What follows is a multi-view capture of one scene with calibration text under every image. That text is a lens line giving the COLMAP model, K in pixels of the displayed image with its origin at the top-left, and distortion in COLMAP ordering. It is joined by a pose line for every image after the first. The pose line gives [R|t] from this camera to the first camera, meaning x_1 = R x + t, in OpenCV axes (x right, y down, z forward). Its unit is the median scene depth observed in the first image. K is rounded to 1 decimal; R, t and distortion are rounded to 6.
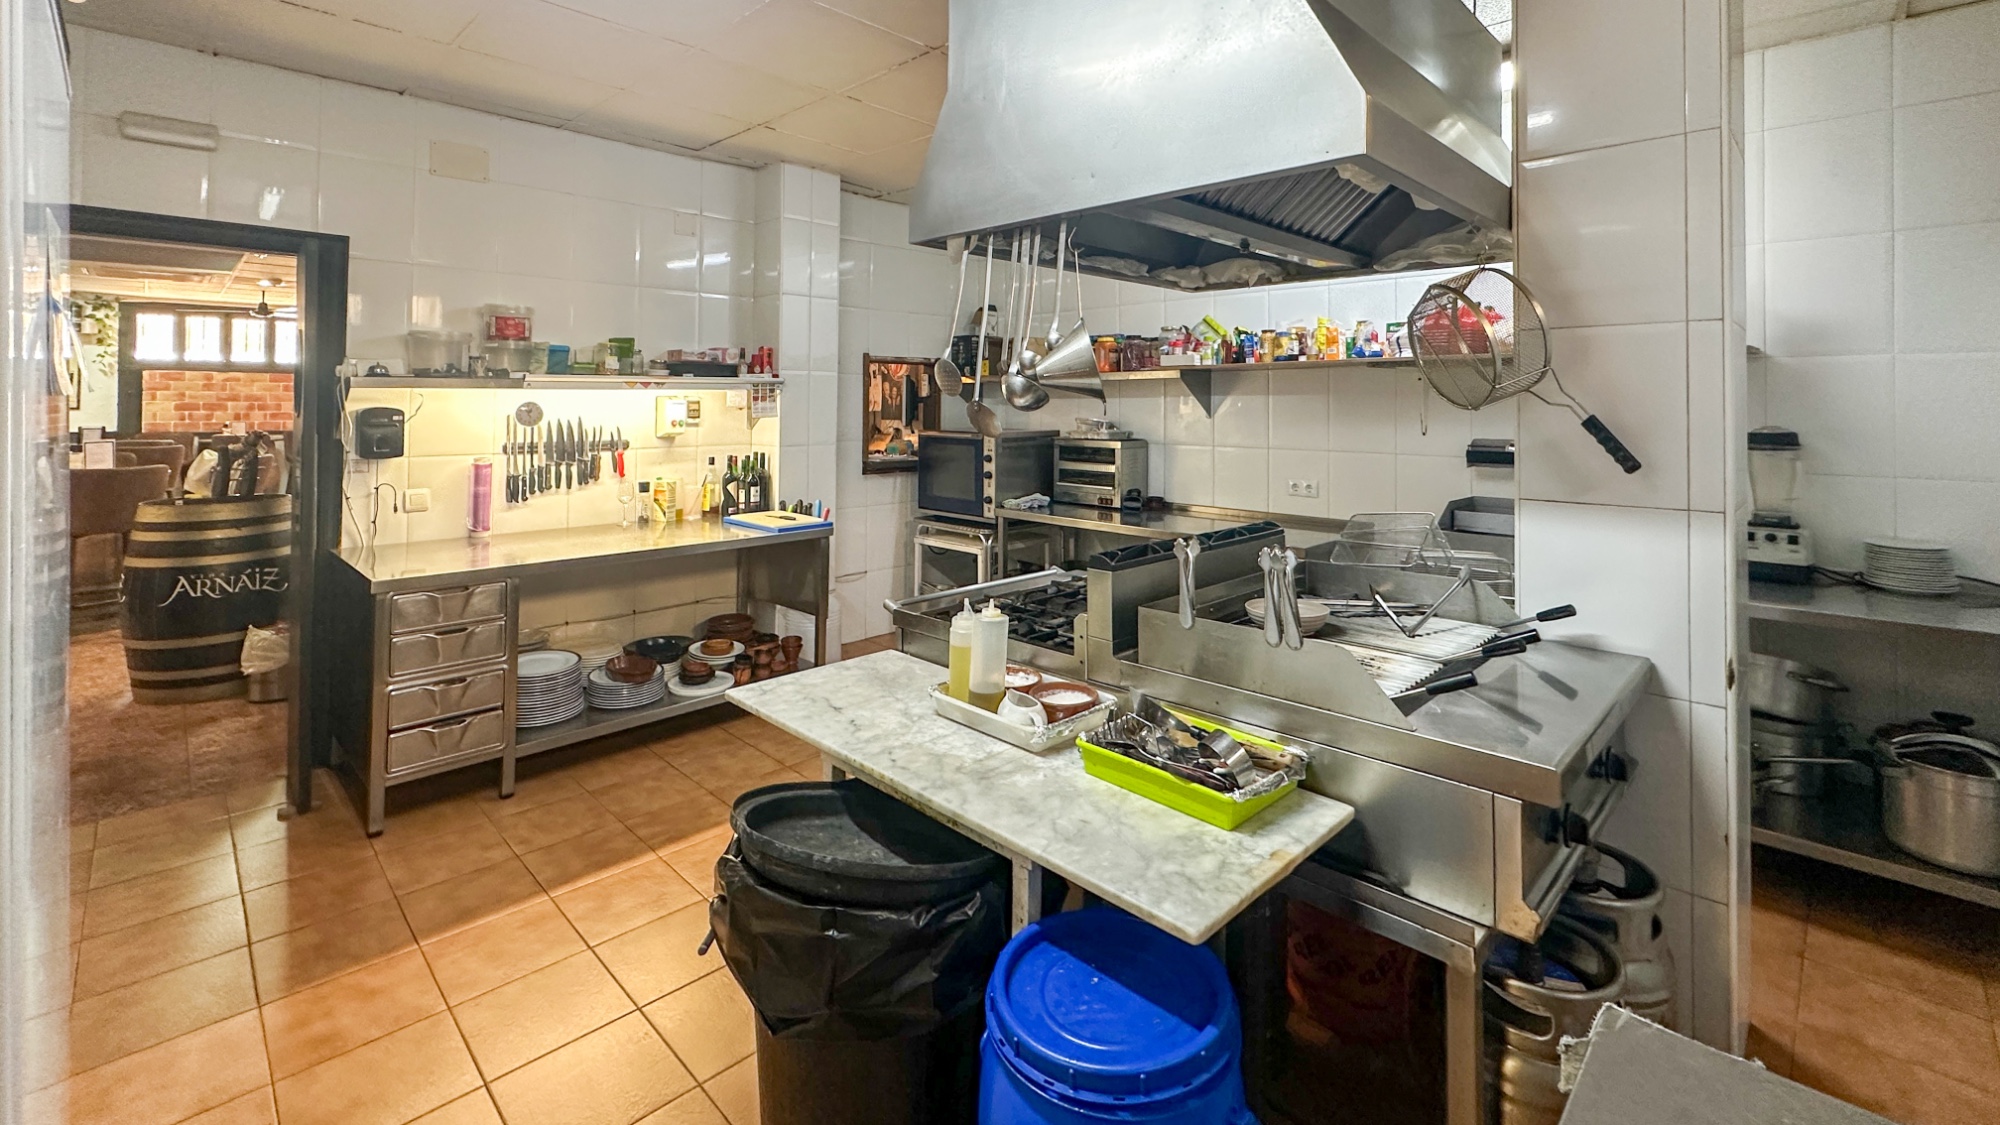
lens RADIAL K [[860.6, 0, 1007.1], [0, 860.6, 395.6], [0, 0, 1]] dist [-0.000449, -0.000765]
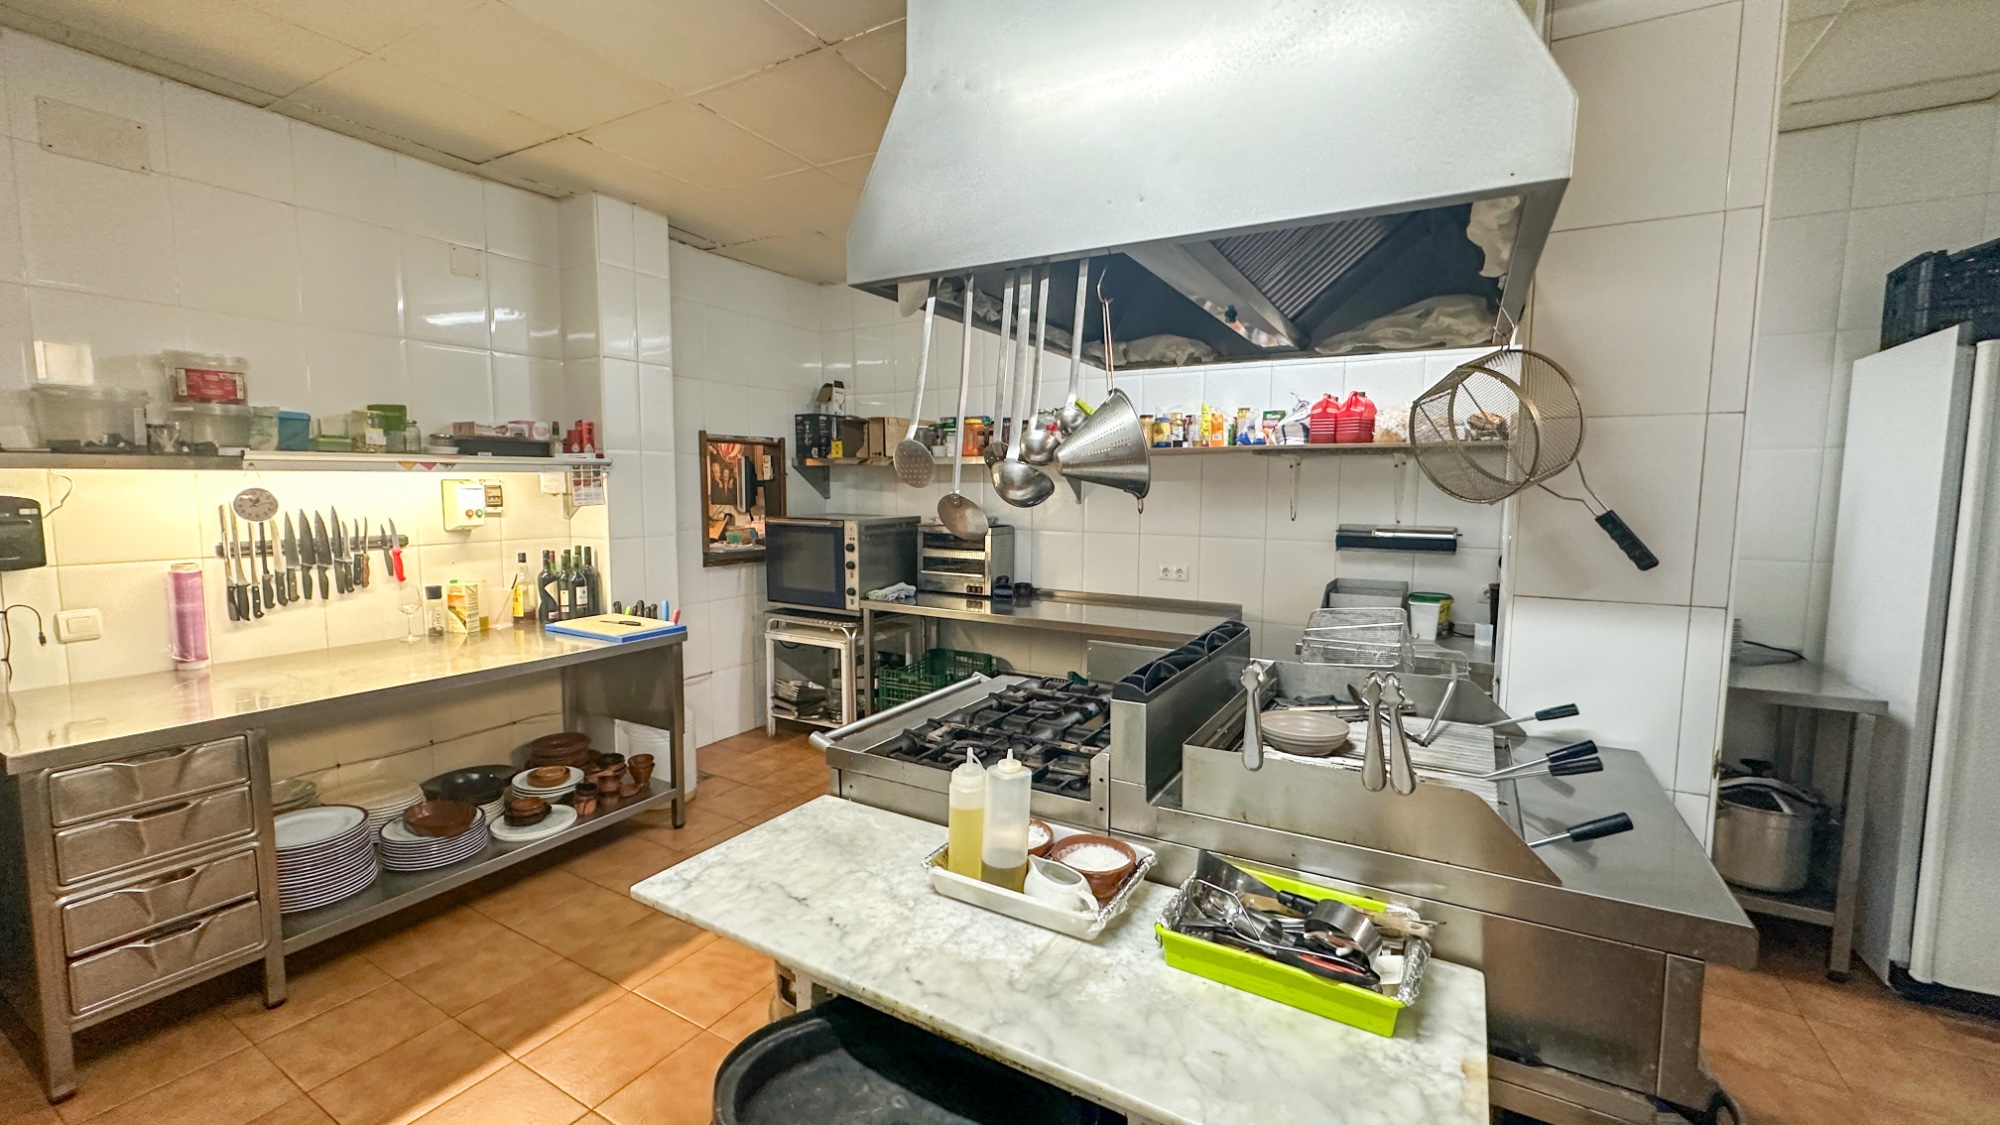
lens RADIAL K [[796.0, 0, 1011.0], [0, 796.0, 569.3], [0, 0, 1]] dist [-0.001324, 0.000115]
pose [[0.965889, -0.025020, 0.257745, -0.107898], [-0.005086, 0.993297, 0.115480, -0.005987], [-0.258907, -0.112852, 0.959287, 0.172275]]
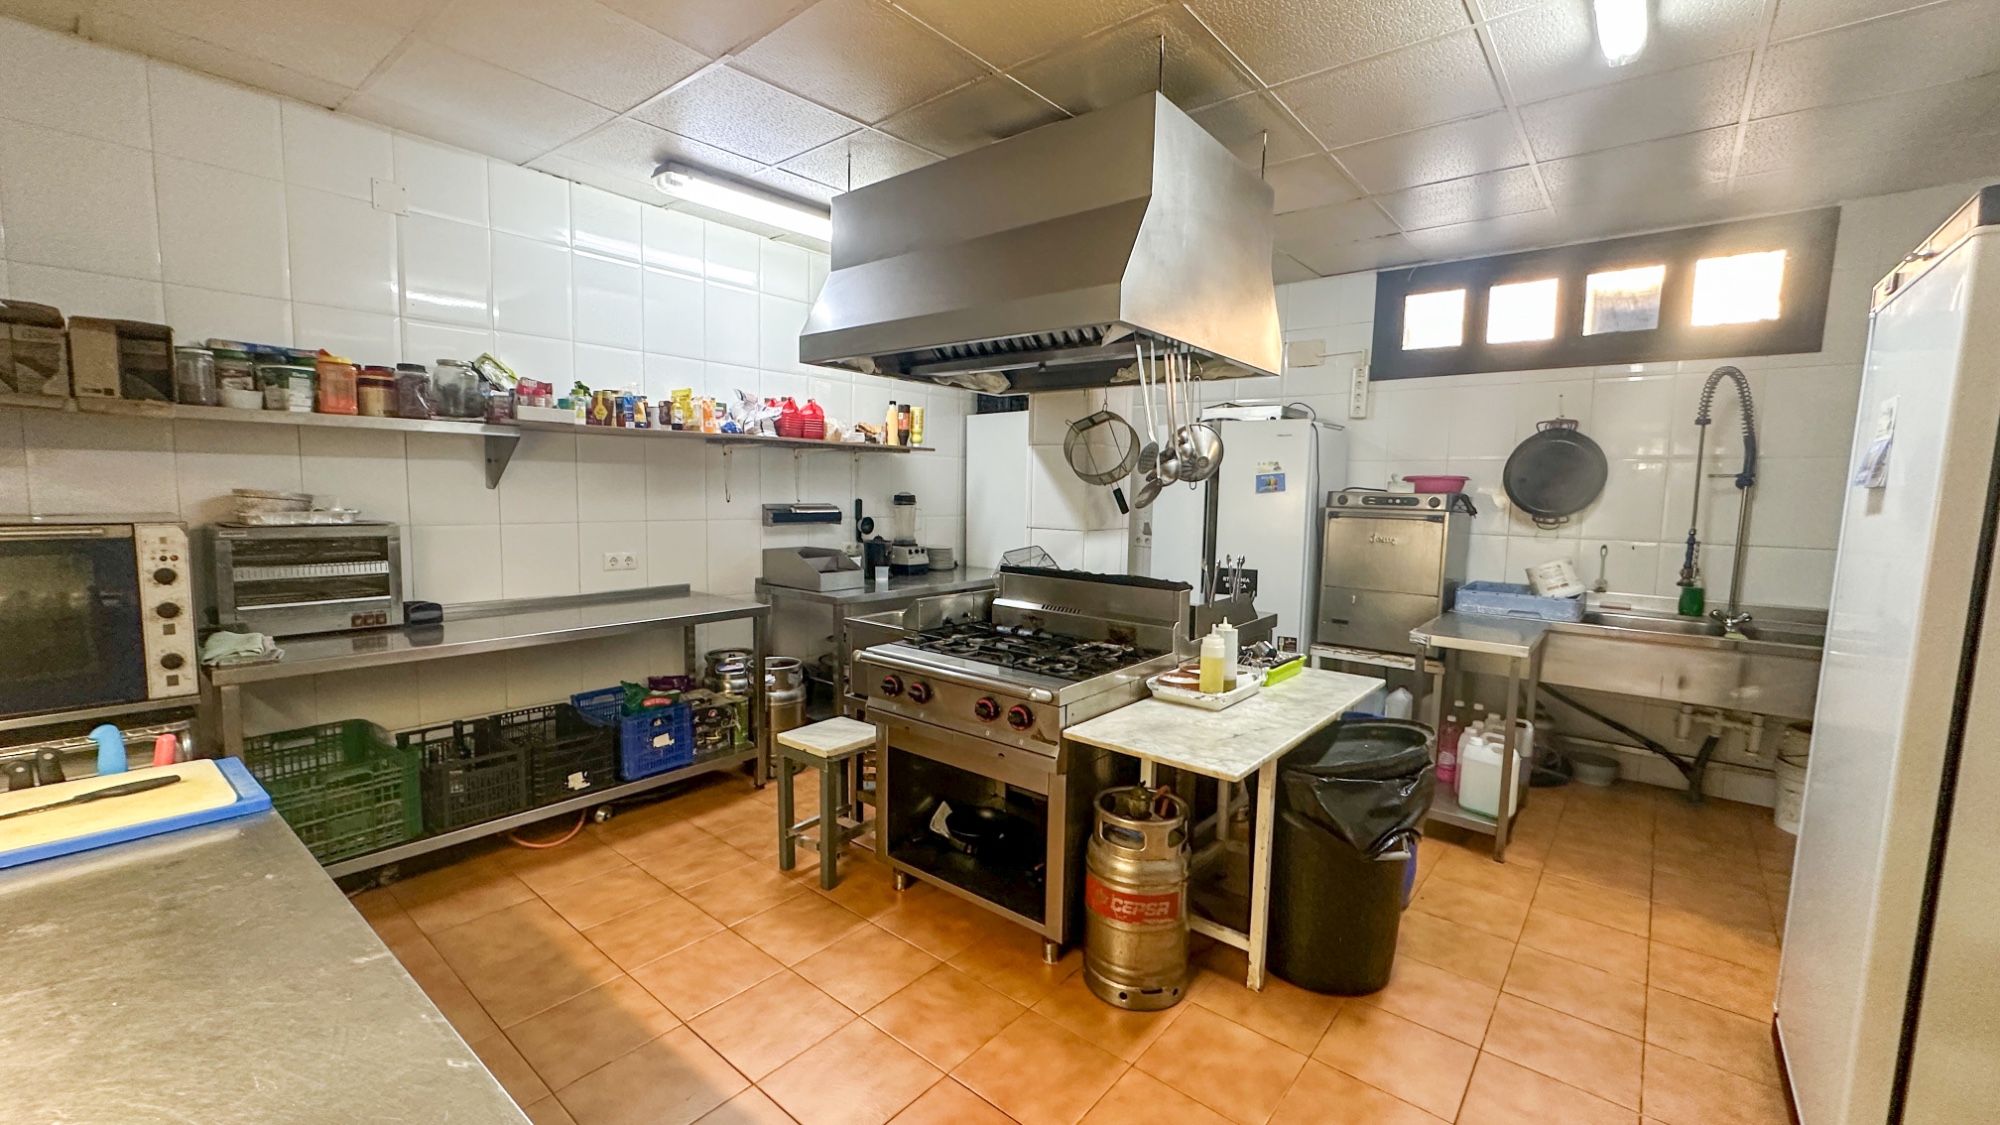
lens RADIAL K [[796.0, 0, 1008.8], [0, 796.0, 563.1], [0, 0, 1]] dist [-0.001324, 0.000115]
pose [[-0.101209, -0.101347, 0.989690, -0.709932], [-0.030464, 0.994647, 0.098740, 0.011190], [-0.994399, -0.020156, -0.103754, 0.815640]]
